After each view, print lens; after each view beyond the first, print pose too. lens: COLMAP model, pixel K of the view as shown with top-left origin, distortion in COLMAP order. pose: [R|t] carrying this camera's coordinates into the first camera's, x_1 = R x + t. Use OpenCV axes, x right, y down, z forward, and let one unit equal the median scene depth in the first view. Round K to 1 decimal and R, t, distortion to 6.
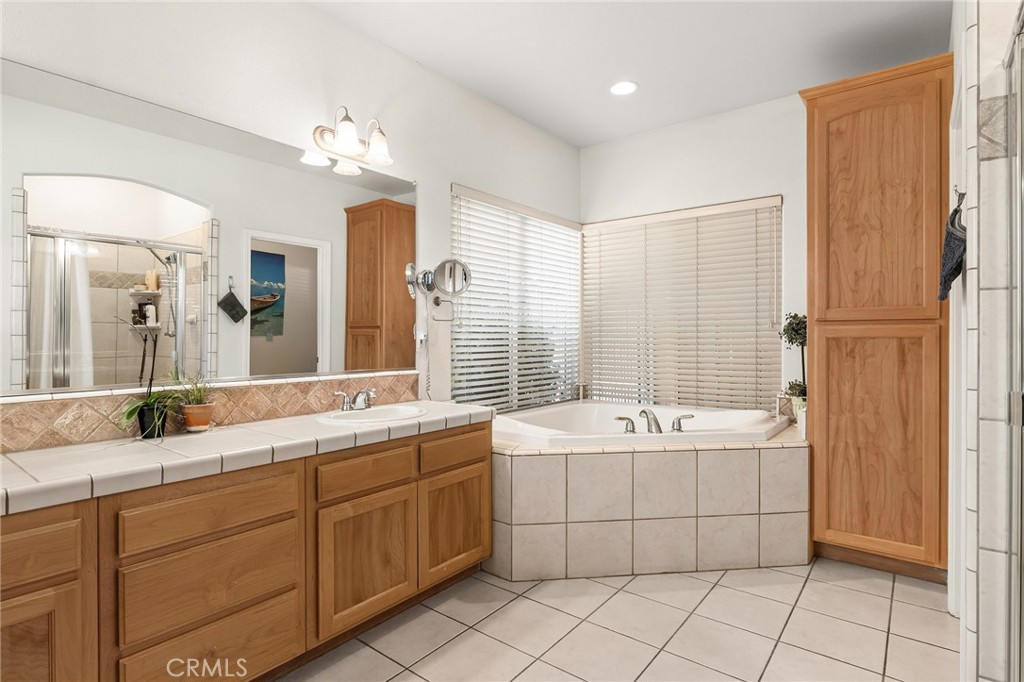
lens RADIAL K [[533.5, 0, 512.0], [0, 533.5, 341.0], [0, 0, 1]] dist [0.000526, 0.000172]
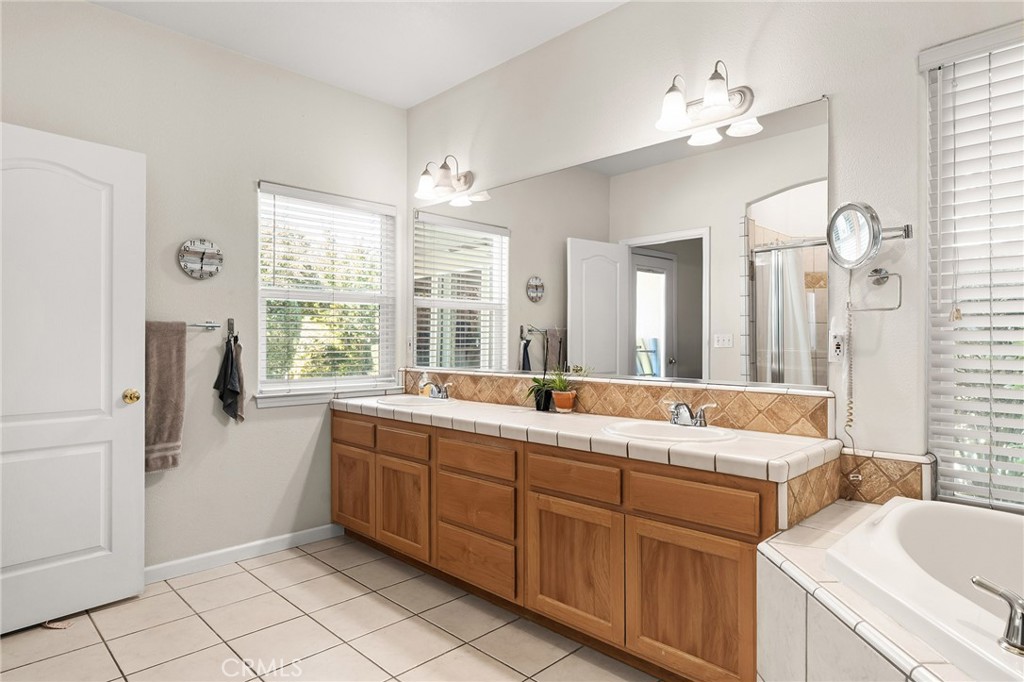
lens RADIAL K [[587.8, 0, 512.0], [0, 587.8, 341.0], [0, 0, 1]] dist [0.058682, 0.000105]
pose [[-0.109386, 0.007411, -0.993972, 0.726566], [0.000032, 0.999972, 0.007452, -0.013864], [0.993999, 0.000783, -0.109384, 0.882890]]
